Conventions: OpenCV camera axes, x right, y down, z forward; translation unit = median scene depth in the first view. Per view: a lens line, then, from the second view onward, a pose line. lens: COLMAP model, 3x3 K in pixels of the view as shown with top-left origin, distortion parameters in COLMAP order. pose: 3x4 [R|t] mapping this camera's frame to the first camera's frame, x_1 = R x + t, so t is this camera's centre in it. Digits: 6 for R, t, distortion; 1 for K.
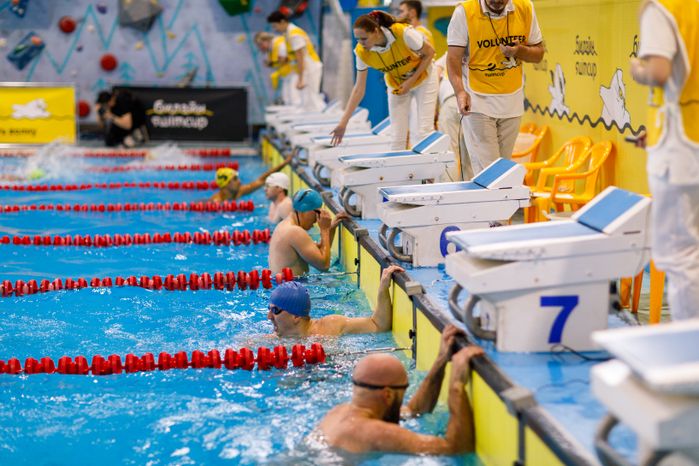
lens RADIAL K [[1656.4, 0, 378.0], [0, 1656.4, 233.0], [0, 0, 1]] dist [0.070639, -0.358312]
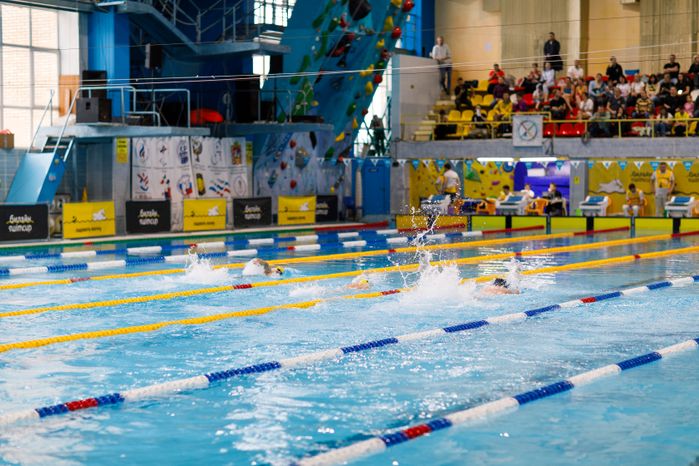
lens RADIAL K [[1617.9, 0, 359.0], [0, 1617.9, 233.5], [0, 0, 1]] dist [0.033654, -0.002069]
pose [[0.562131, -0.038019, 0.826174, -1.890131], [0.094825, 0.995318, -0.018716, 0.001654], [-0.821594, 0.088863, 0.563105, -0.181631]]
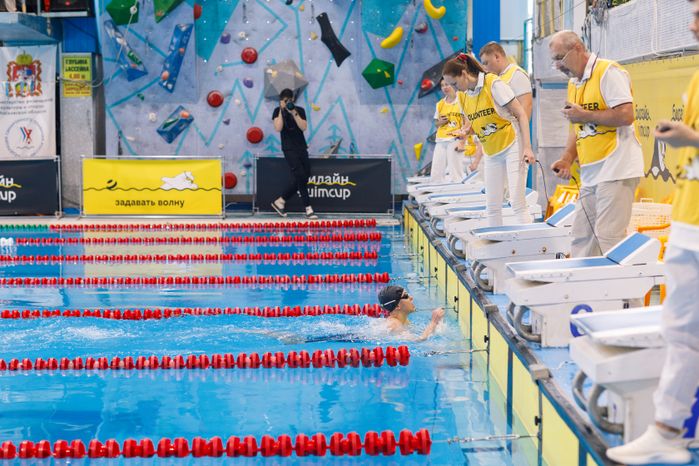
lens RADIAL K [[1617.9, 0, 359.0], [0, 1617.9, 233.5], [0, 0, 1]] dist [0.033654, -0.002069]
pose [[0.994487, -0.000892, -0.104857, 0.005656], [-0.003386, 0.999169, -0.040617, -0.002587], [0.104806, 0.040748, 0.993658, 0.025391]]
